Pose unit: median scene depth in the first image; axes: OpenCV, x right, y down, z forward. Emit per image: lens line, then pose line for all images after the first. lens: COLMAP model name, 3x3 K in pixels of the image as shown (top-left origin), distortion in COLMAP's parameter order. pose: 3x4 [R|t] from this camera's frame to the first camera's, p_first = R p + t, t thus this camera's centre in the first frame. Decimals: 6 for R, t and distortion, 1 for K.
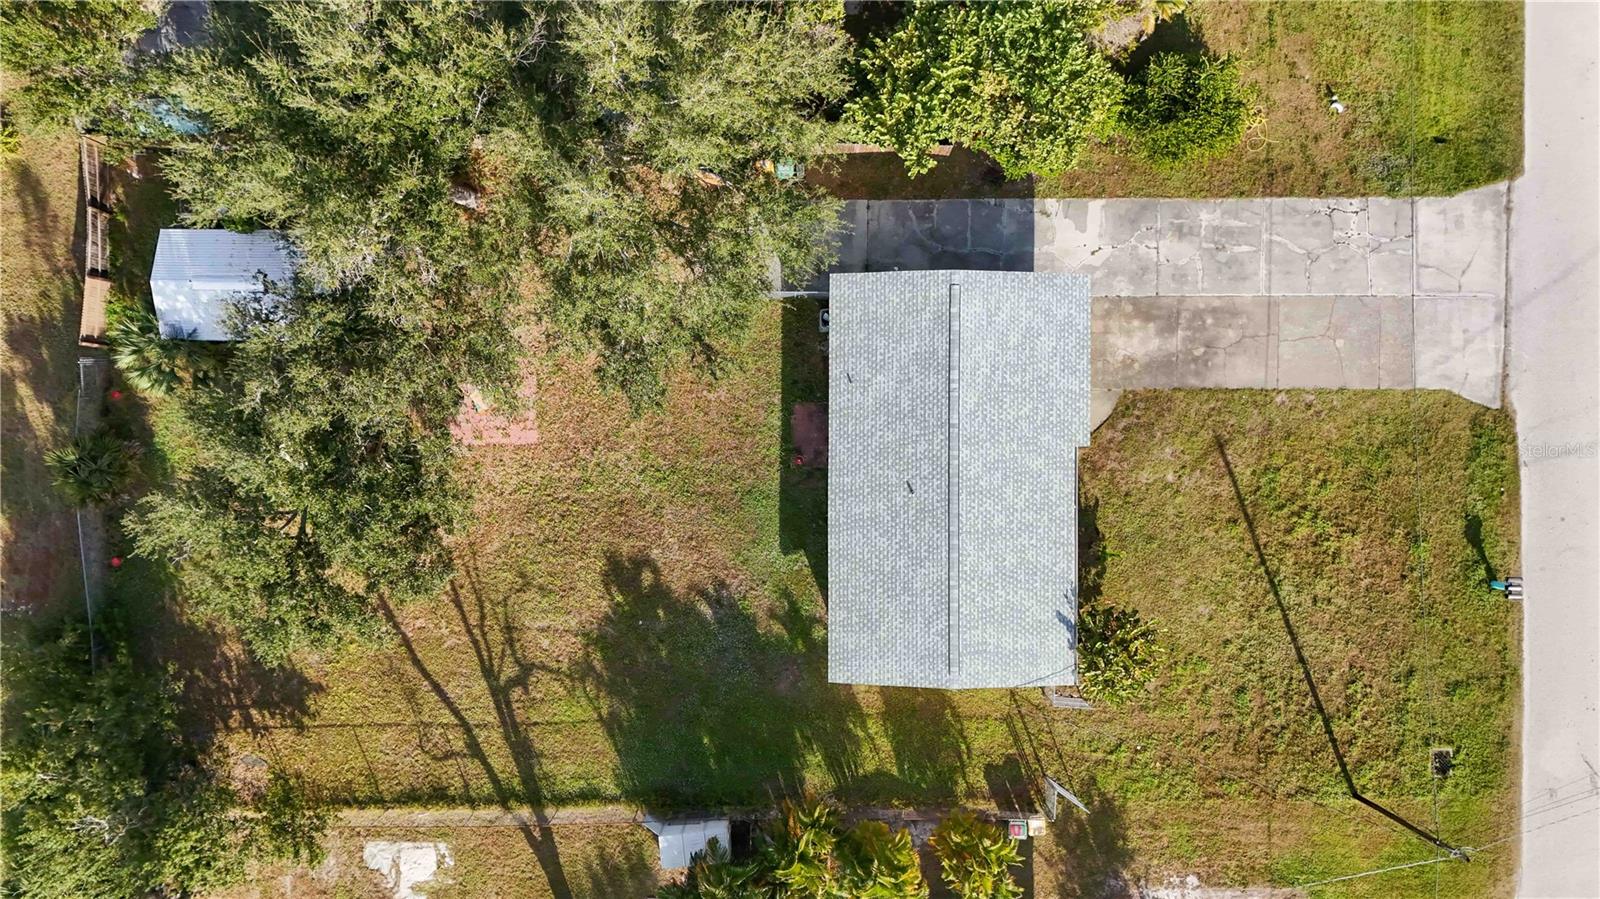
lens RADIAL K [[1175.7, 0, 795.6], [0, 1175.7, 446.1], [0, 0, 1]] dist [0.050848, -0.041078]
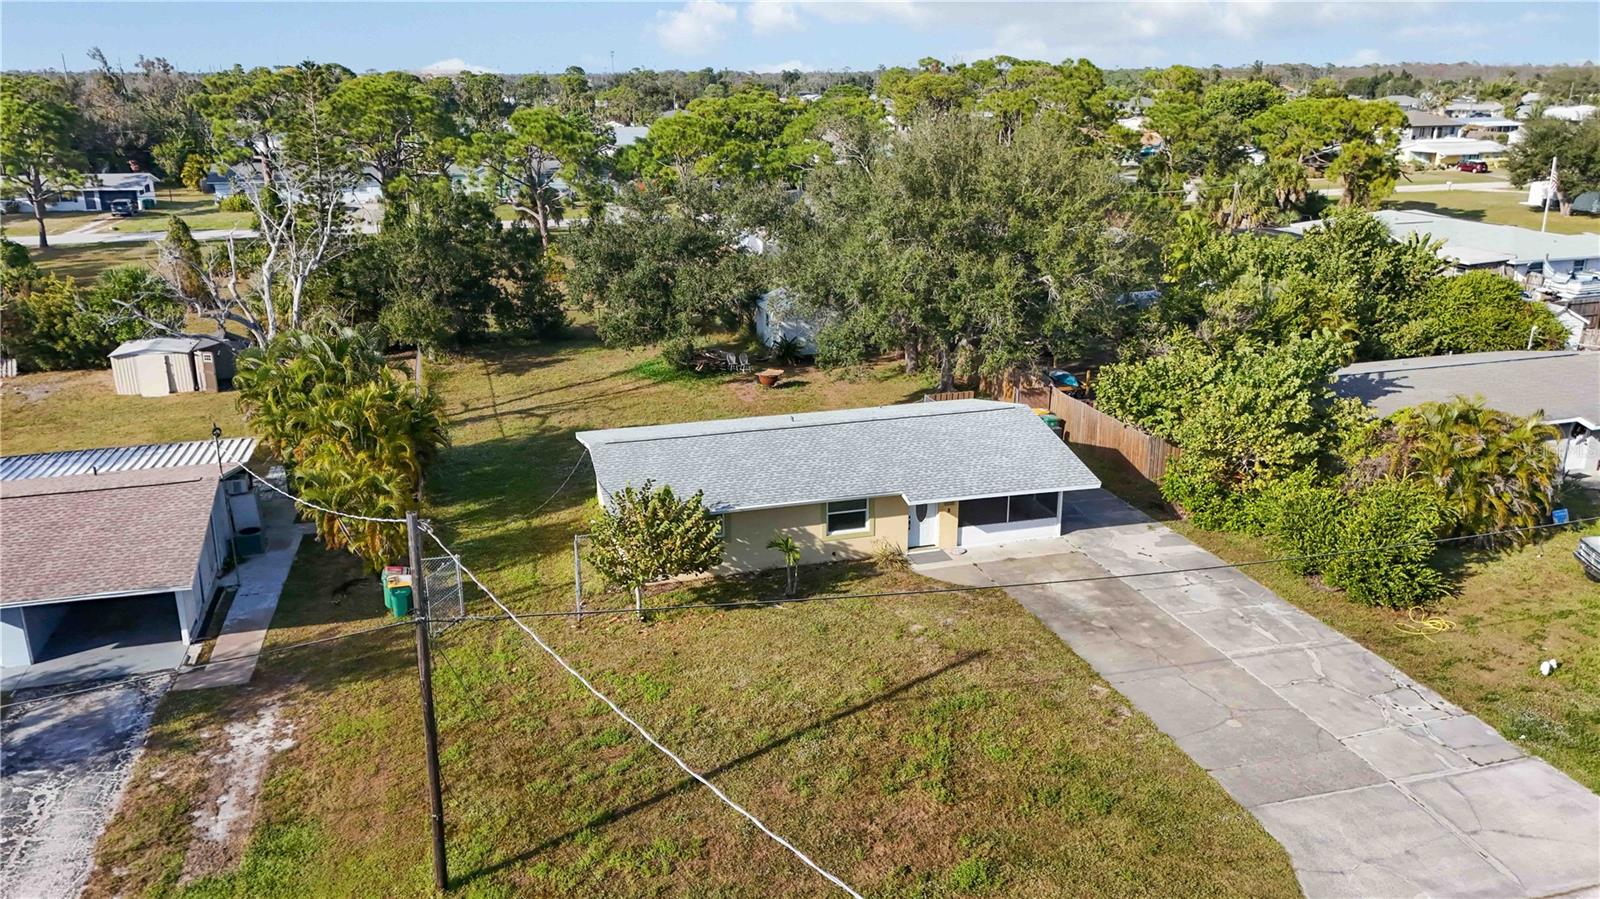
lens RADIAL K [[1175.7, 0, 803.1], [0, 1175.7, 451.6], [0, 0, 1]] dist [0.050848, -0.041078]
pose [[0.288656, 0.296844, -0.910253, 0.900644], [-0.957433, 0.089320, -0.274490, 0.271894], [-0.000177, 0.950740, 0.309991, 0.688998]]
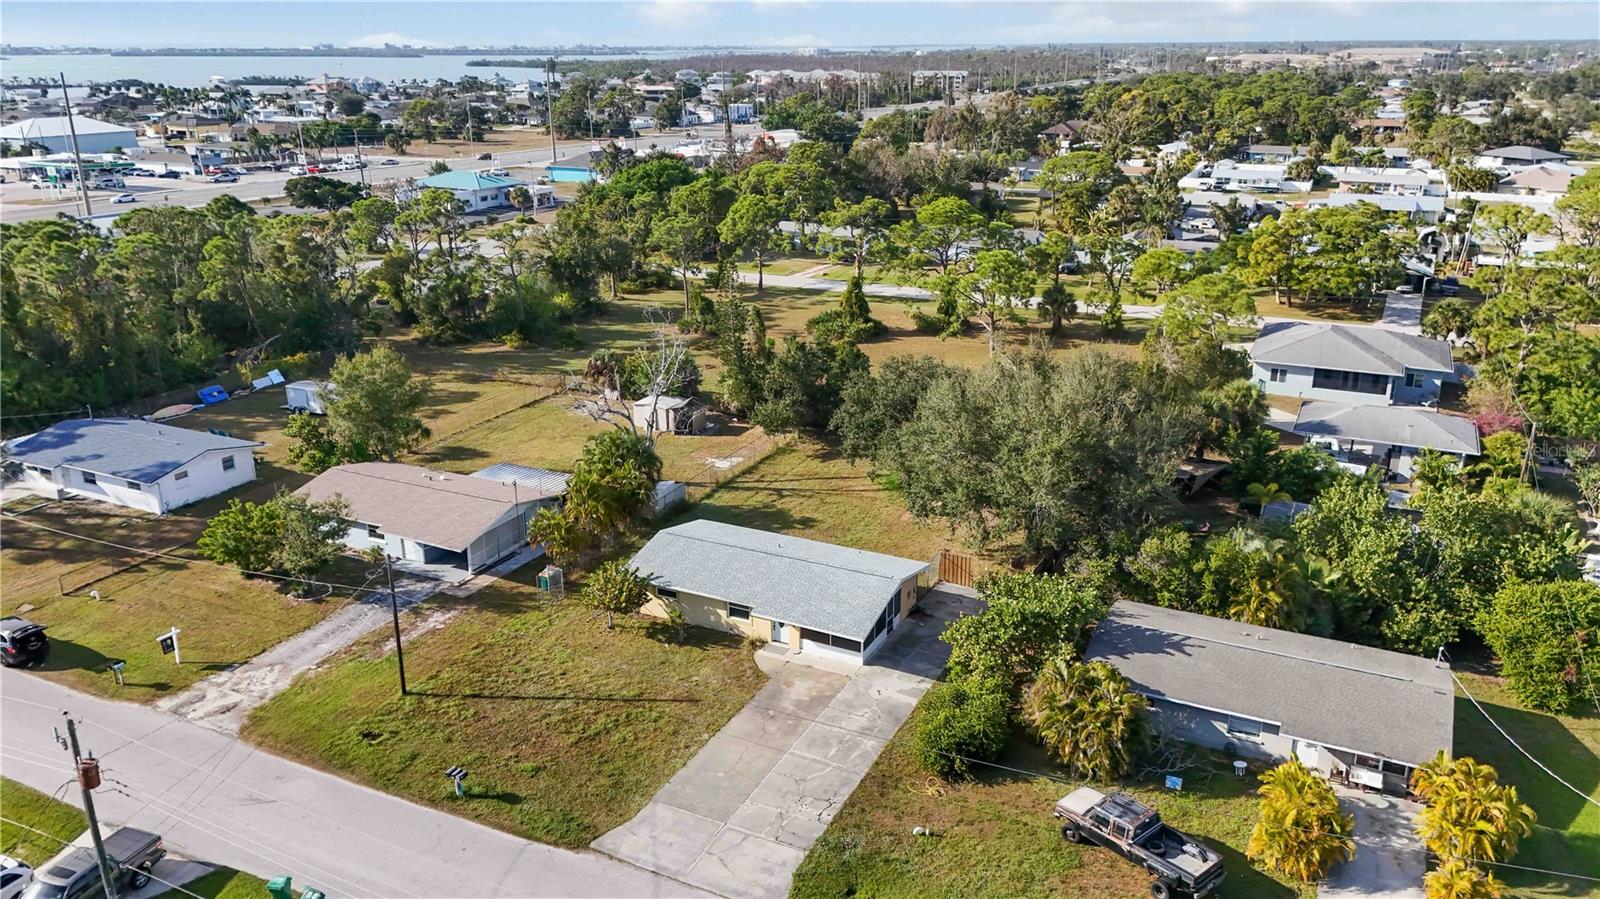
lens RADIAL K [[1175.7, 0, 800.7], [0, 1175.7, 484.2], [0, 0, 1]] dist [0.050848, -0.041078]
pose [[-0.437351, 0.320376, -0.840287, 1.284062], [-0.899289, -0.153837, 0.409407, -0.573594], [0.001897, 0.934716, 0.355391, 0.345840]]
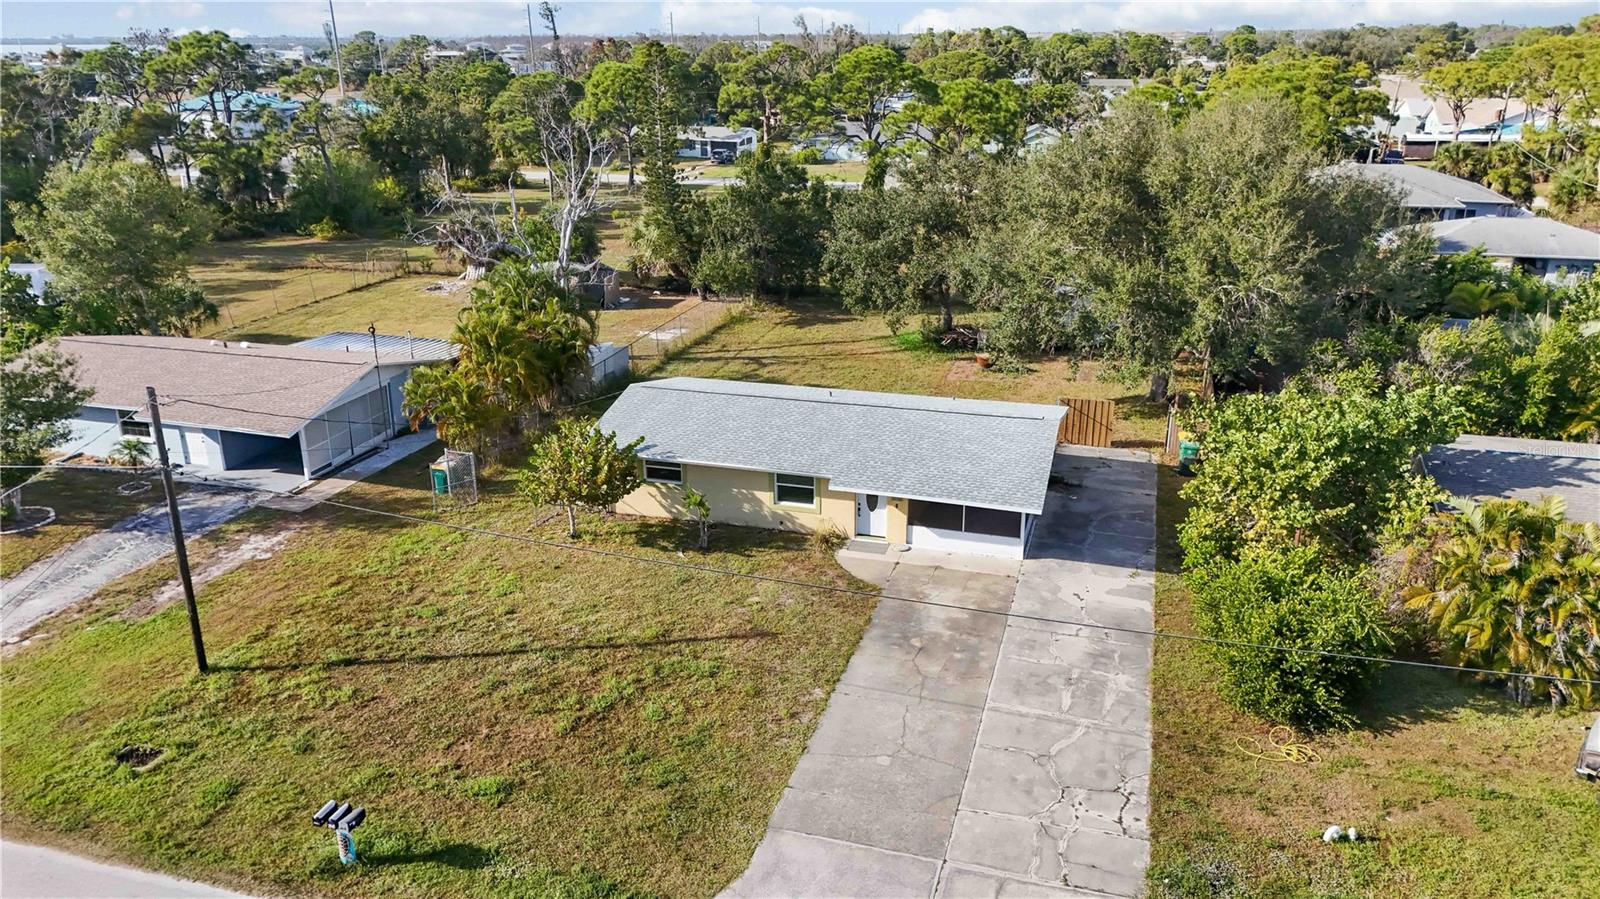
lens RADIAL K [[1175.7, 0, 800.5], [0, 1175.7, 459.2], [0, 0, 1]] dist [0.050848, -0.041078]
pose [[-0.280092, 0.331590, -0.900887, 0.936276], [-0.959962, -0.092184, 0.264529, -0.185994], [0.004668, 0.938909, 0.344133, 0.671695]]
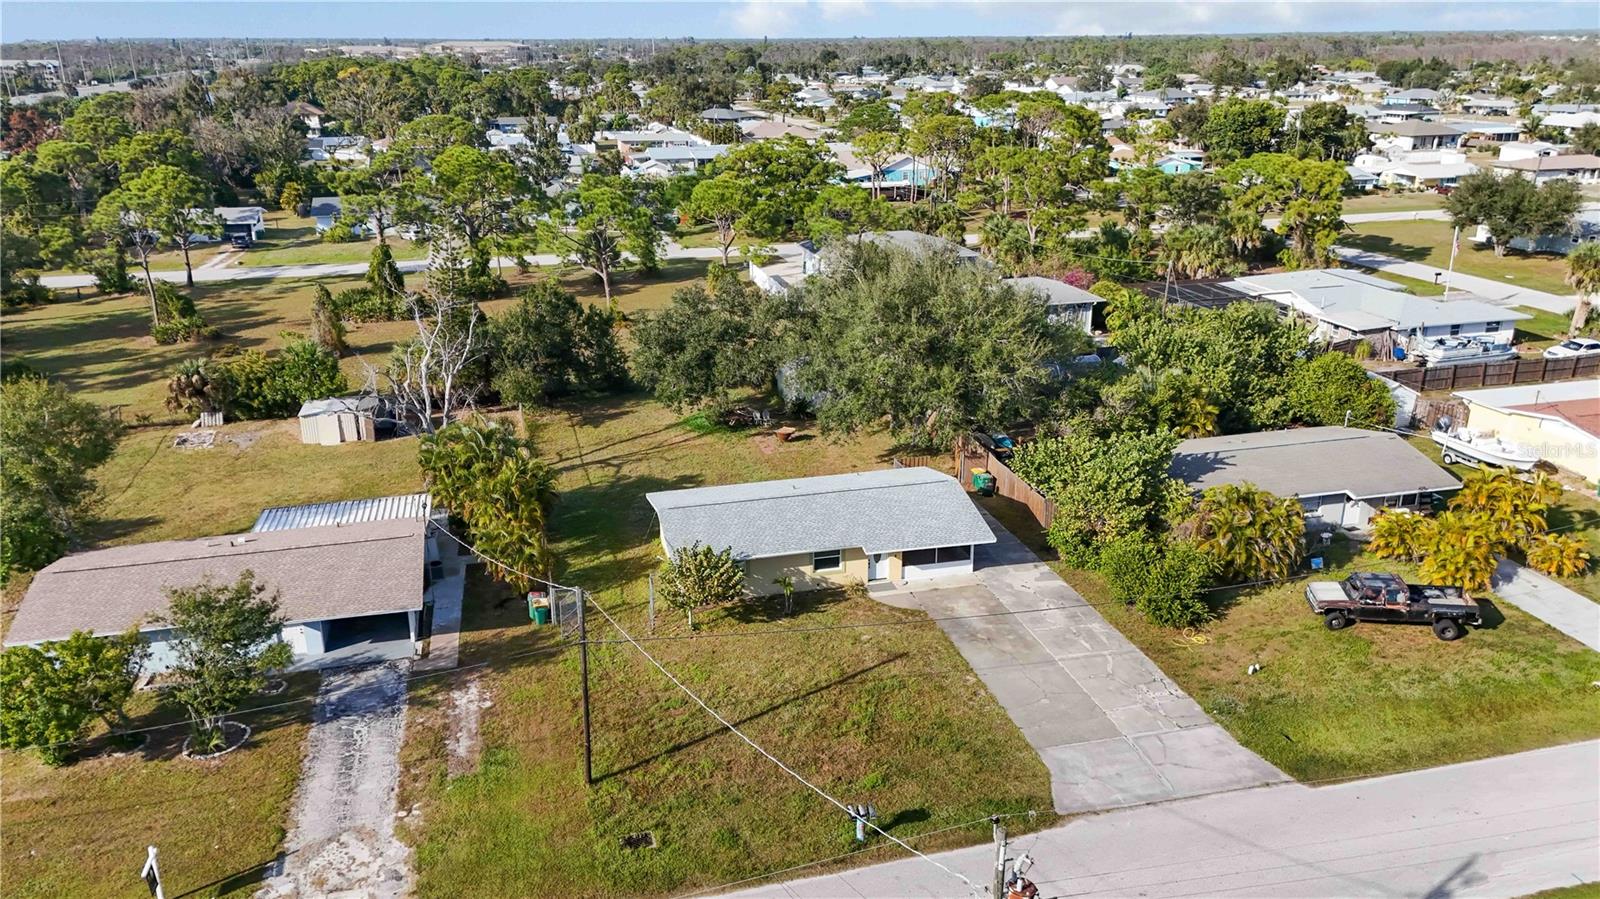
lens RADIAL K [[1175.7, 0, 803.6], [0, 1175.7, 446.5], [0, 0, 1]] dist [0.050848, -0.041078]
pose [[0.257672, 0.321241, -0.911268, 1.248691], [-0.966232, 0.086416, -0.242750, 0.333820], [0.000767, 0.943046, 0.332661, 0.468912]]
